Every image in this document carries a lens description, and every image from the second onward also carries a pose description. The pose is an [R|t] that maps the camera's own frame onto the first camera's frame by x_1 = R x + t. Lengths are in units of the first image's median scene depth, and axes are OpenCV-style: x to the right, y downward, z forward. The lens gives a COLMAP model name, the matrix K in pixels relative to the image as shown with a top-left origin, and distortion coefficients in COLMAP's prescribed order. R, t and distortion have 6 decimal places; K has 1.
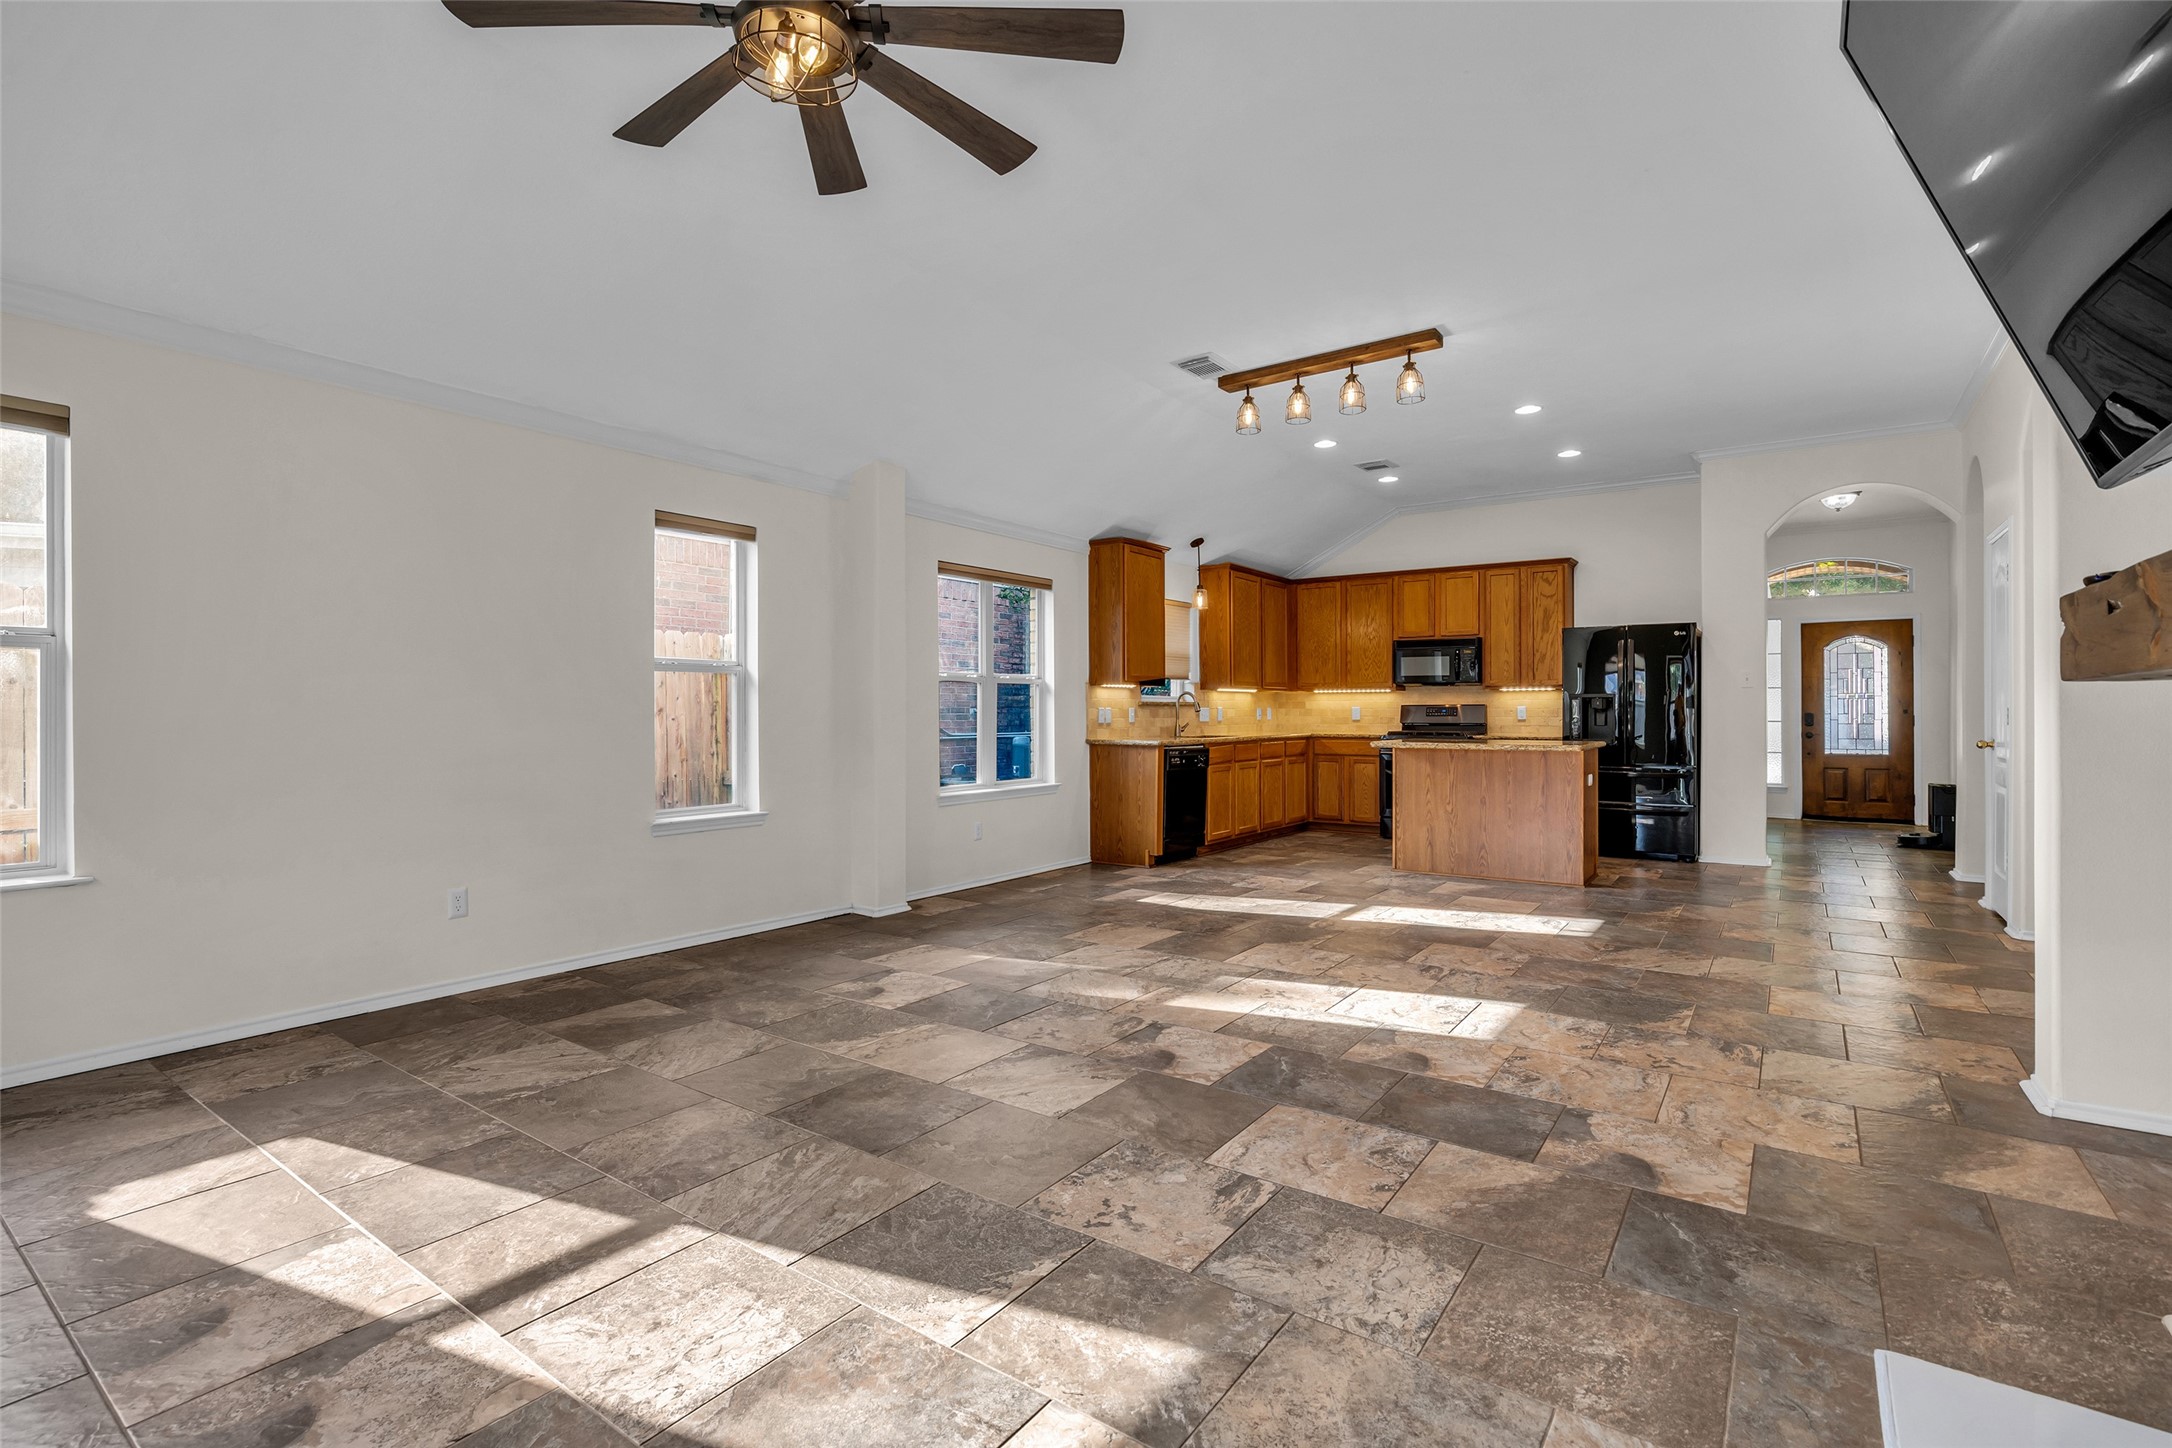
lens RADIAL K [[1004.2, 0, 1085.4], [0, 1004.2, 710.8], [0, 0, 1]] dist [-0.017361, 0.004415]
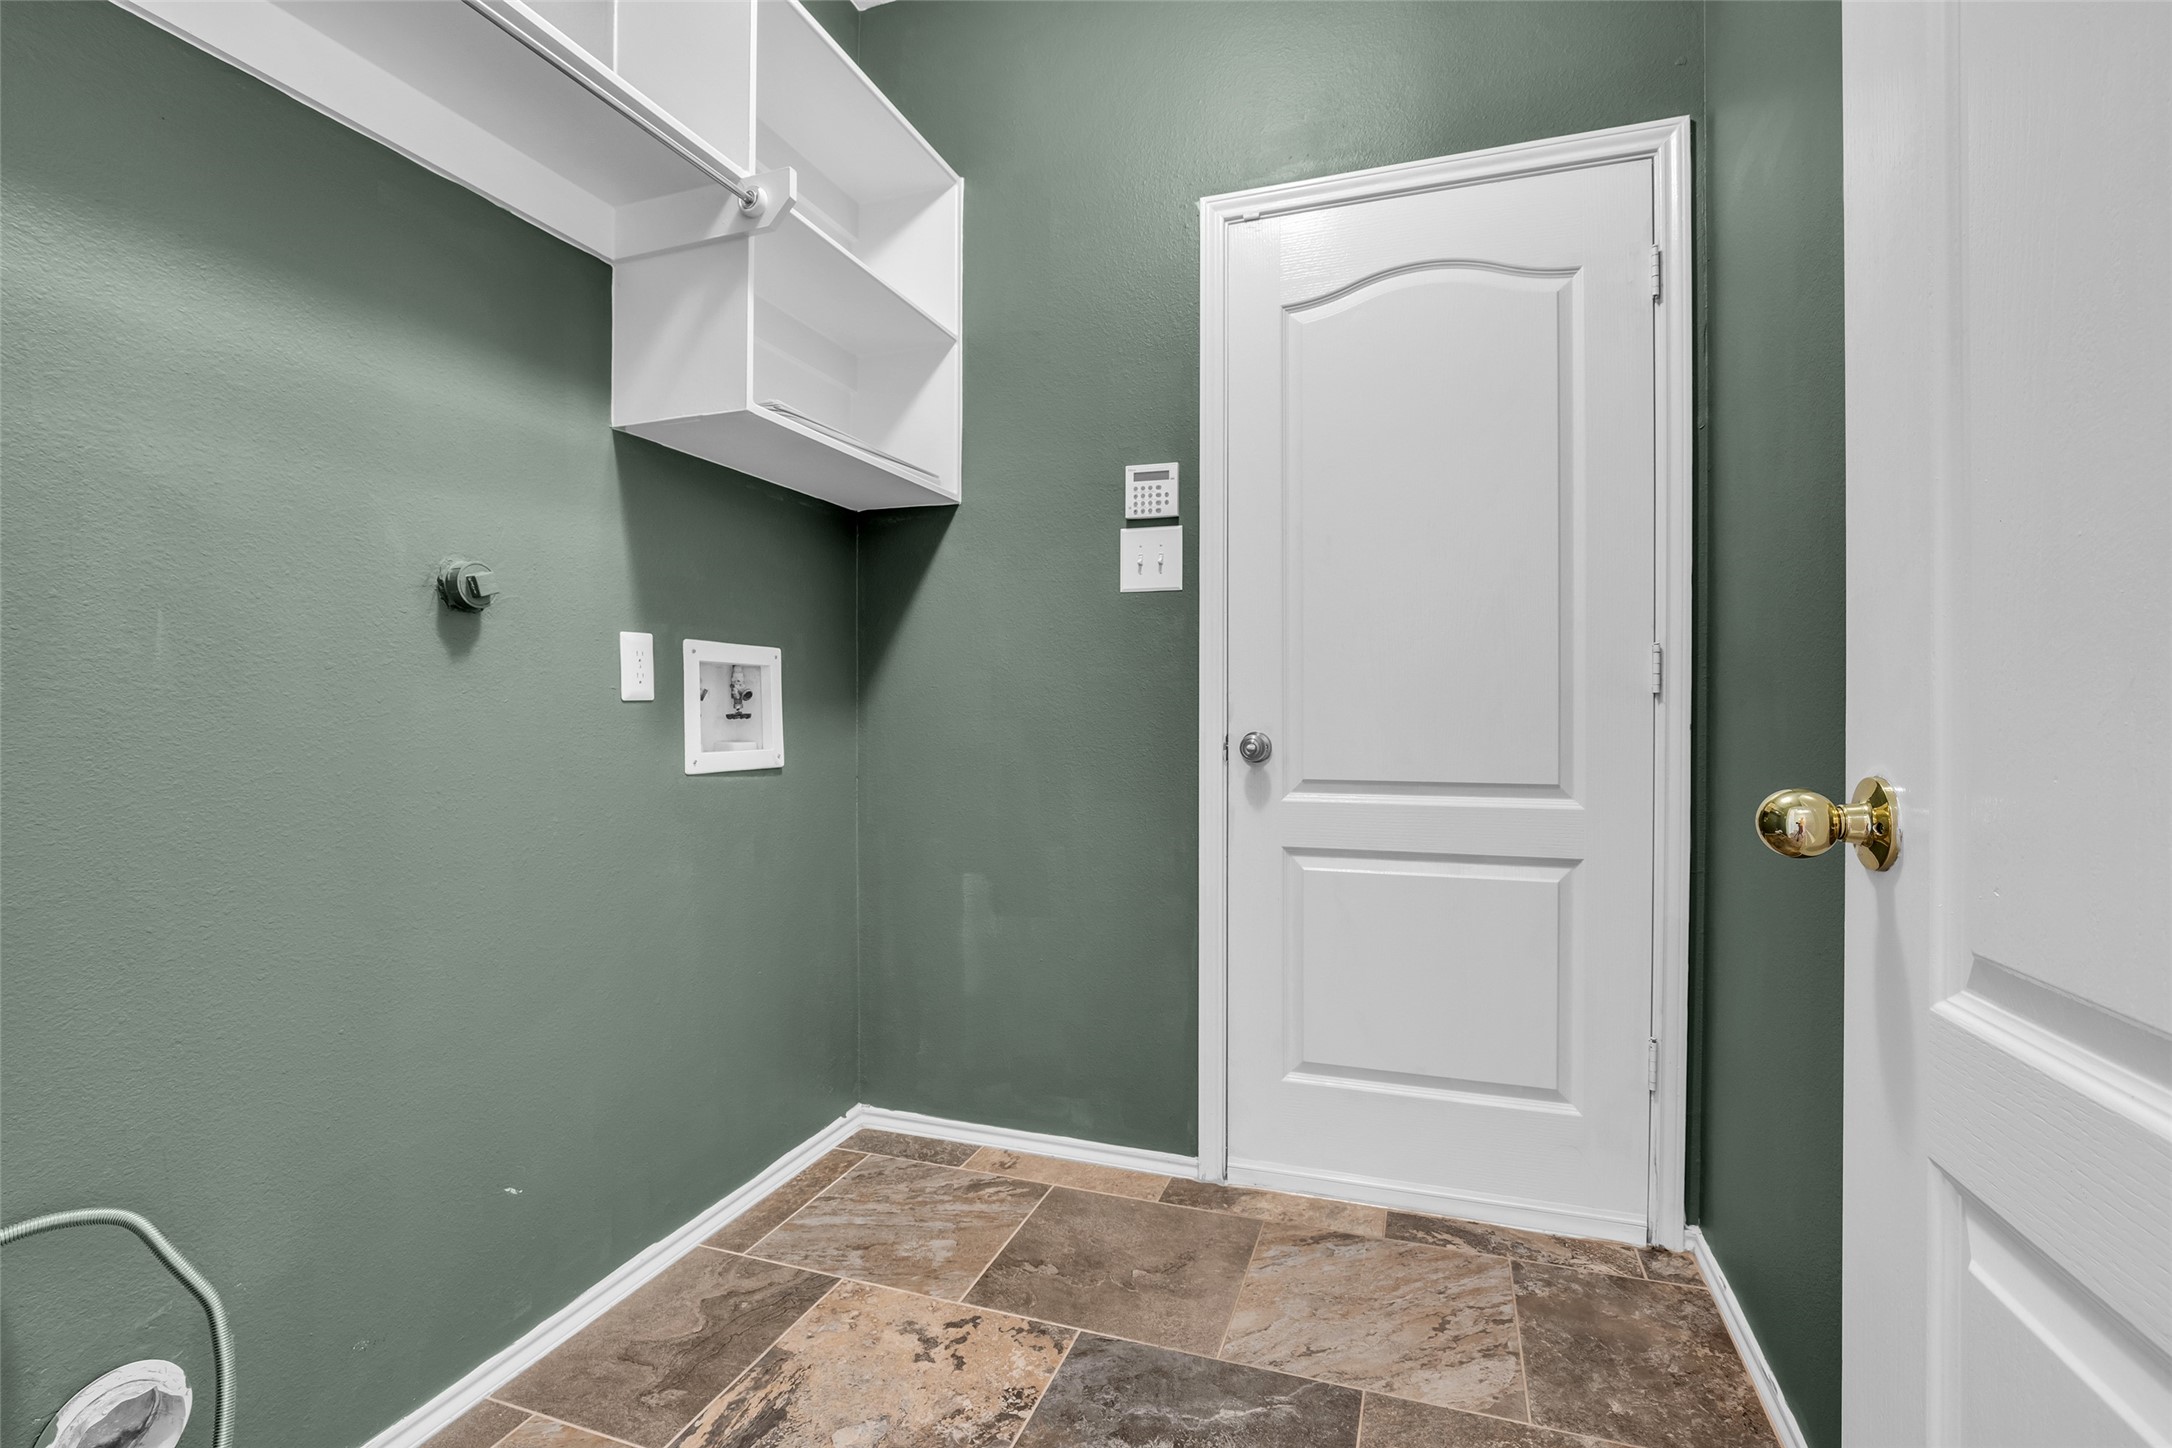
lens RADIAL K [[1004.2, 0, 1090.5], [0, 1004.2, 713.5], [0, 0, 1]] dist [-0.017361, 0.004415]
pose [[0.268721, 0.010041, -0.963166, 0.203888], [0.000487, 0.999944, 0.010560, 0.011985], [0.963218, -0.003307, 0.268701, 0.316846]]
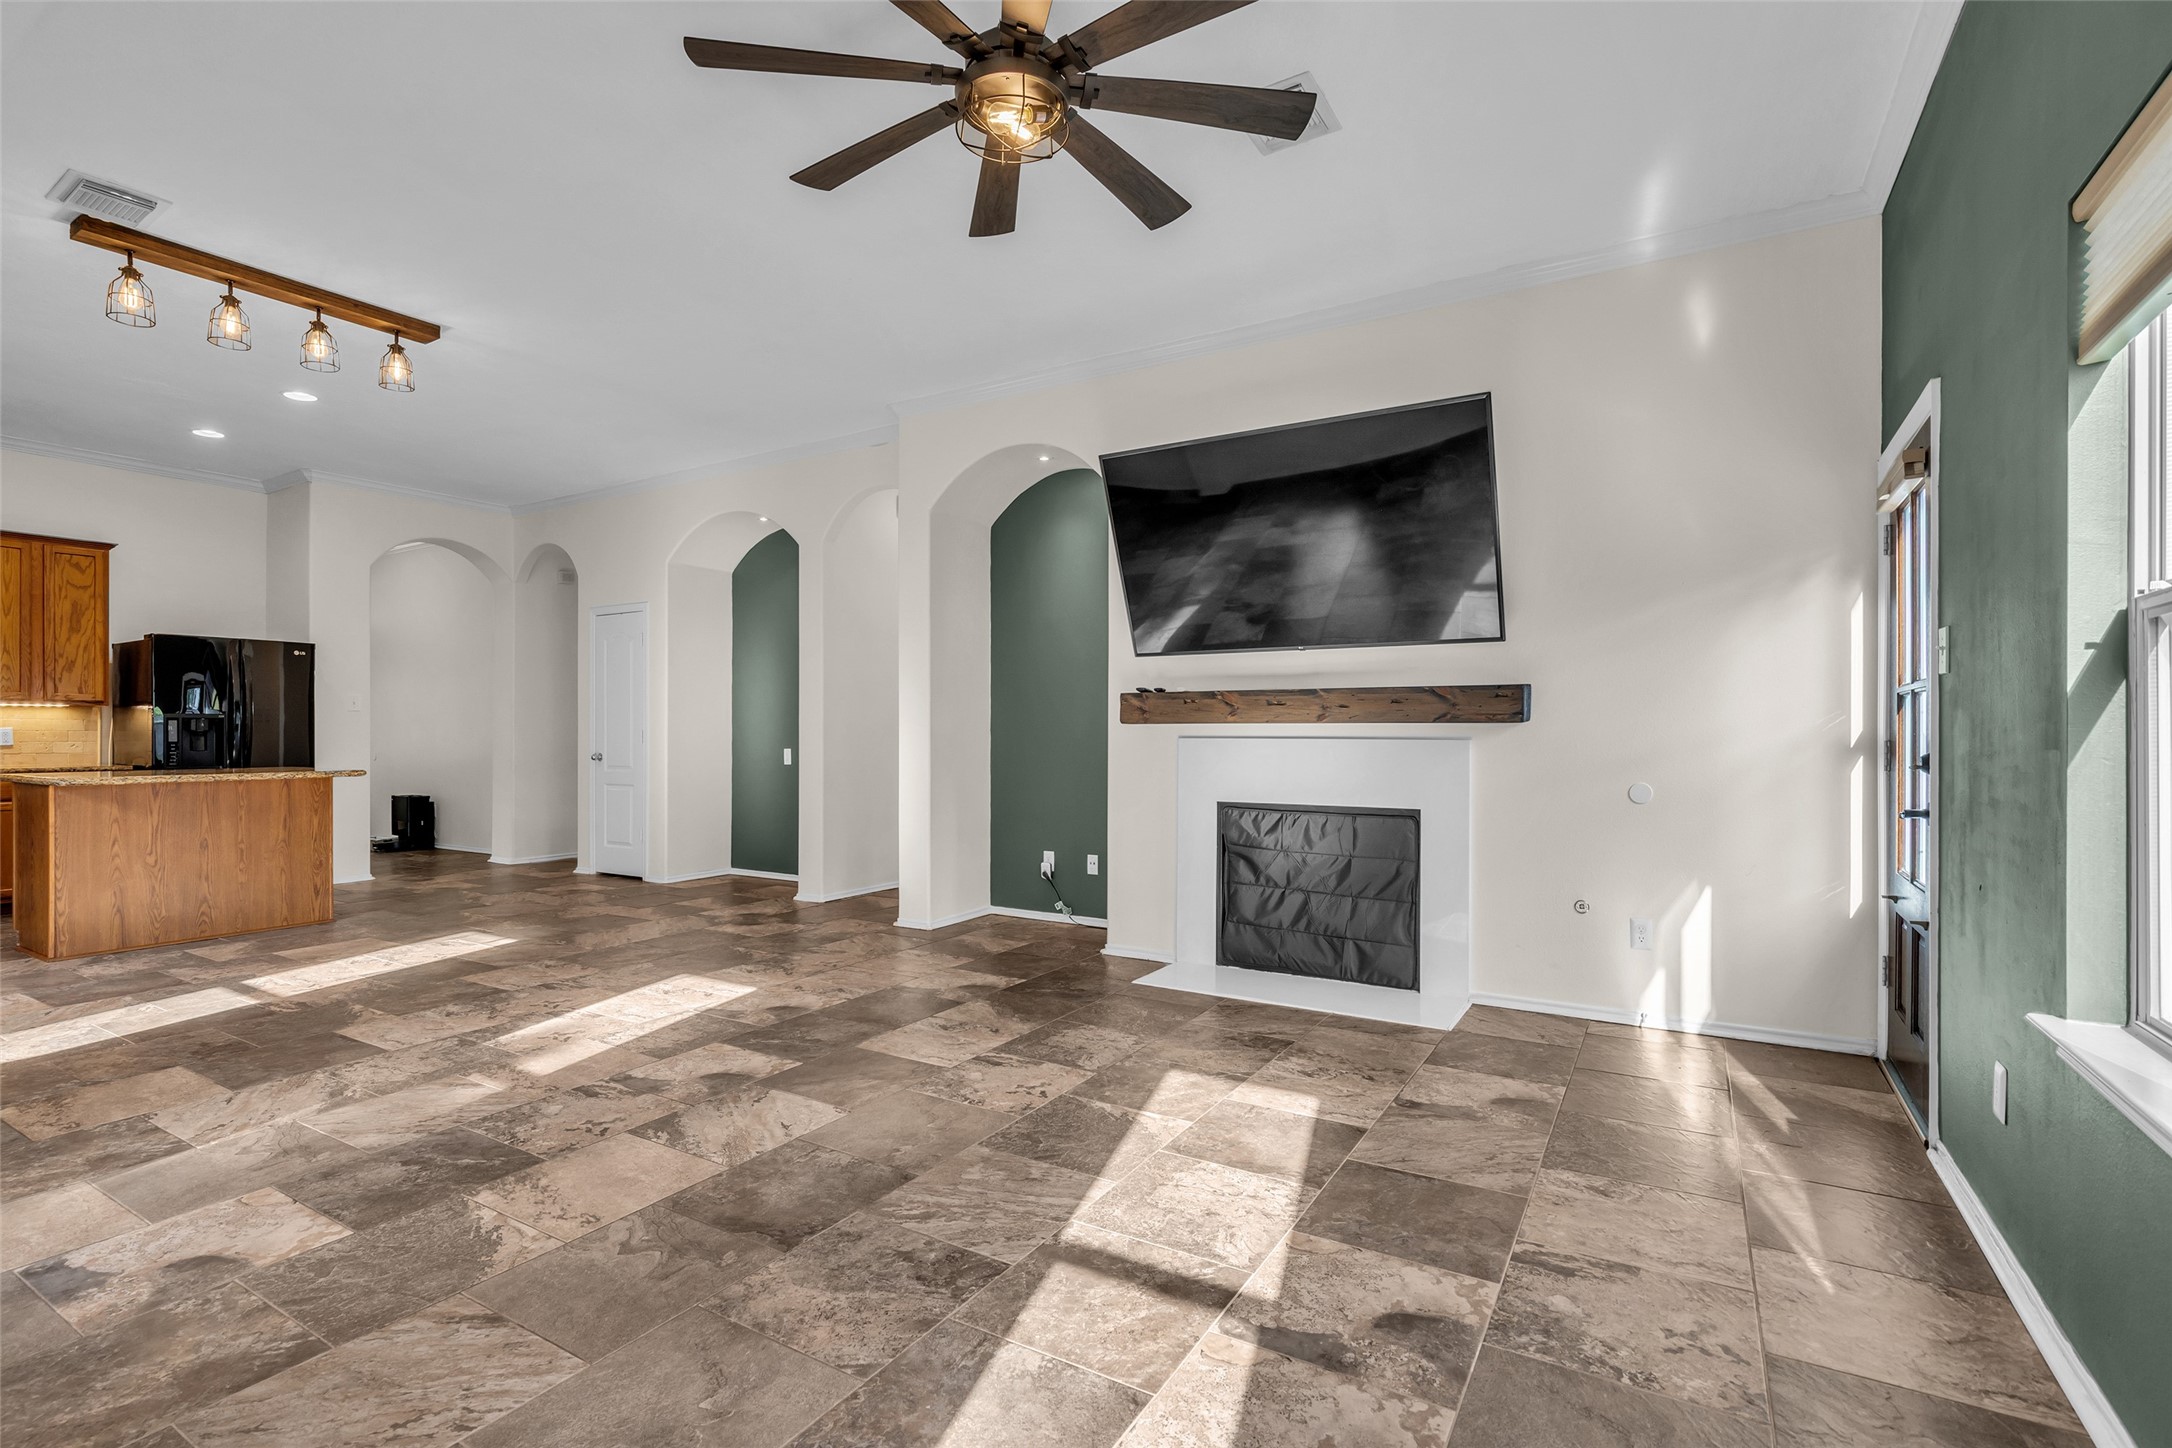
lens RADIAL K [[1004.2, 0, 1088.9], [0, 1004.2, 734.0], [0, 0, 1]] dist [-0.017361, 0.004415]
pose [[-0.078467, -0.002038, 0.996915, -0.458073], [-0.000023, 0.999998, 0.002042, -0.001597], [-0.996917, 0.000138, -0.078467, 0.337523]]
